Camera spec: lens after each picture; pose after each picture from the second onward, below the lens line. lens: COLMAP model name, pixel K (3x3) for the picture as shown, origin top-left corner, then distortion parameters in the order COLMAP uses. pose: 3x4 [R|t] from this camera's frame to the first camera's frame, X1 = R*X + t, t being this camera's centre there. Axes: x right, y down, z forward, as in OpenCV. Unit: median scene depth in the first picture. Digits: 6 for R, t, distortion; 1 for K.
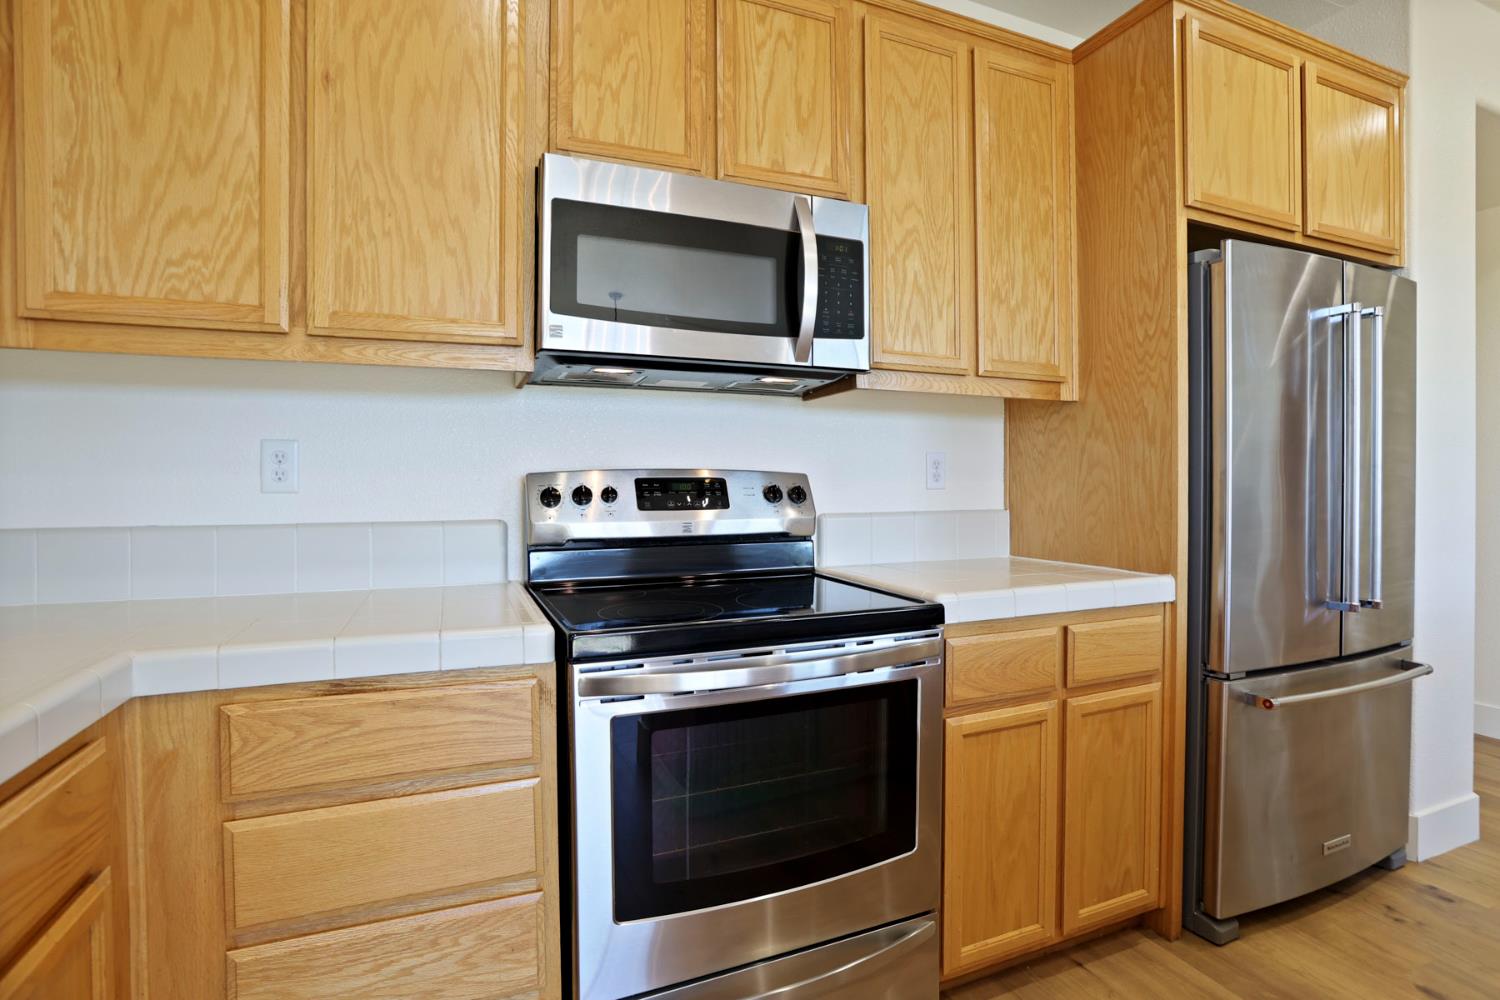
lens RADIAL K [[731.3, 0, 756.1], [0, 731.3, 500.8], [0, 0, 1]] dist [-0.066955, 0.028593]
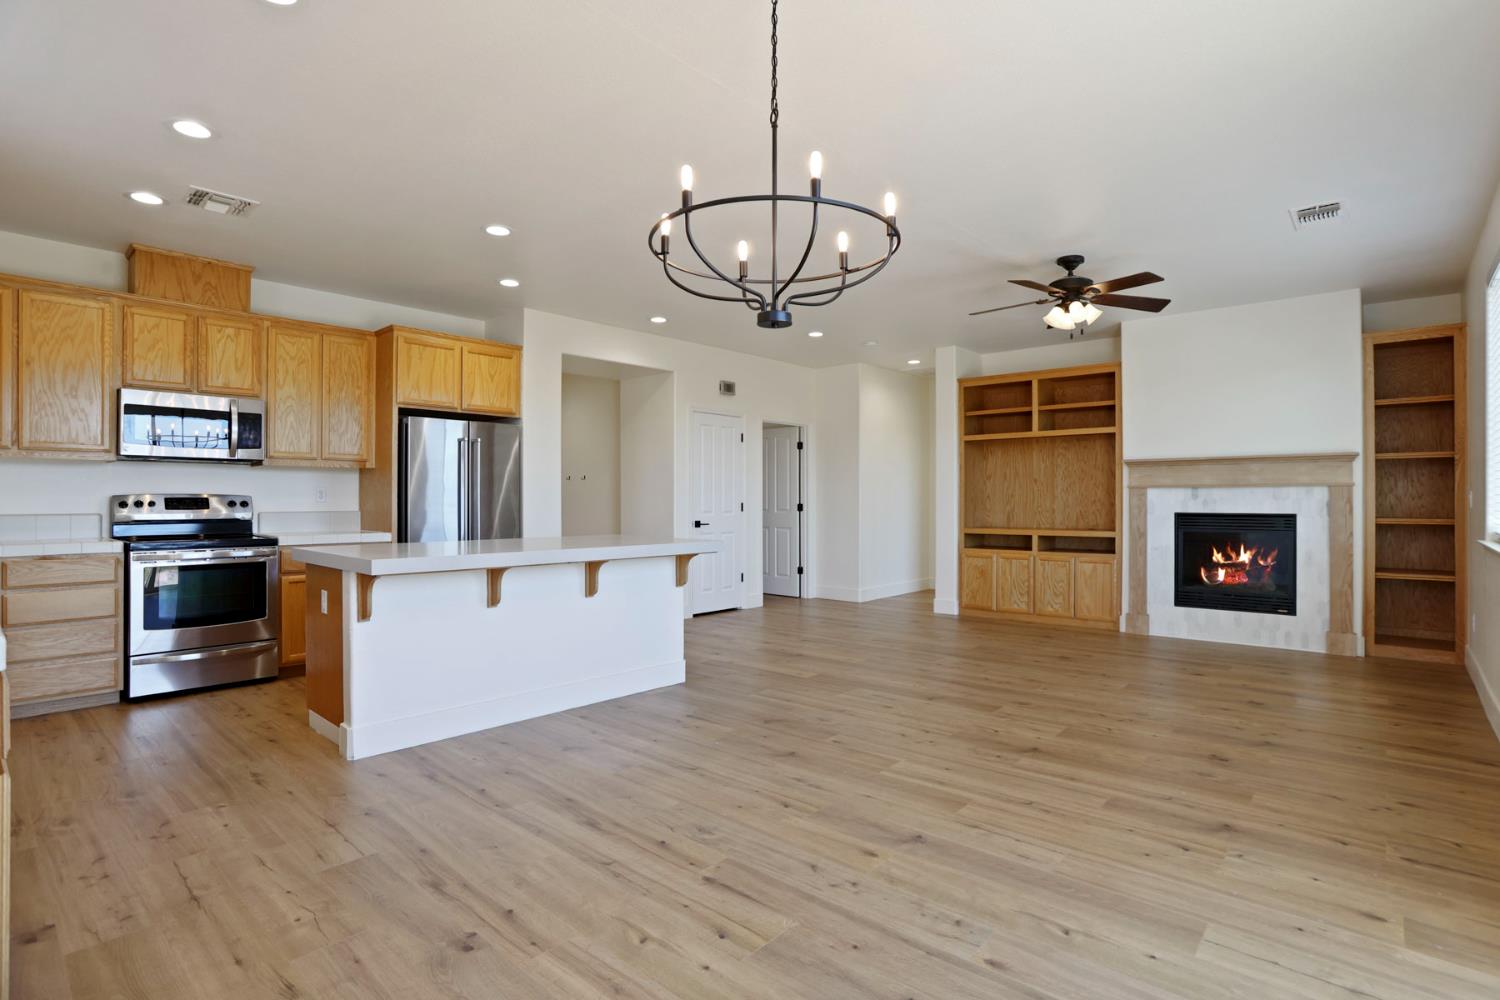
lens RADIAL K [[731.3, 0, 756.1], [0, 731.3, 500.8], [0, 0, 1]] dist [-0.066955, 0.028593]
pose [[0.899515, 0.003407, 0.436878, 0.698987], [0.005828, 0.999787, -0.019798, 0.047723], [-0.436852, 0.020355, 0.899303, -2.426393]]
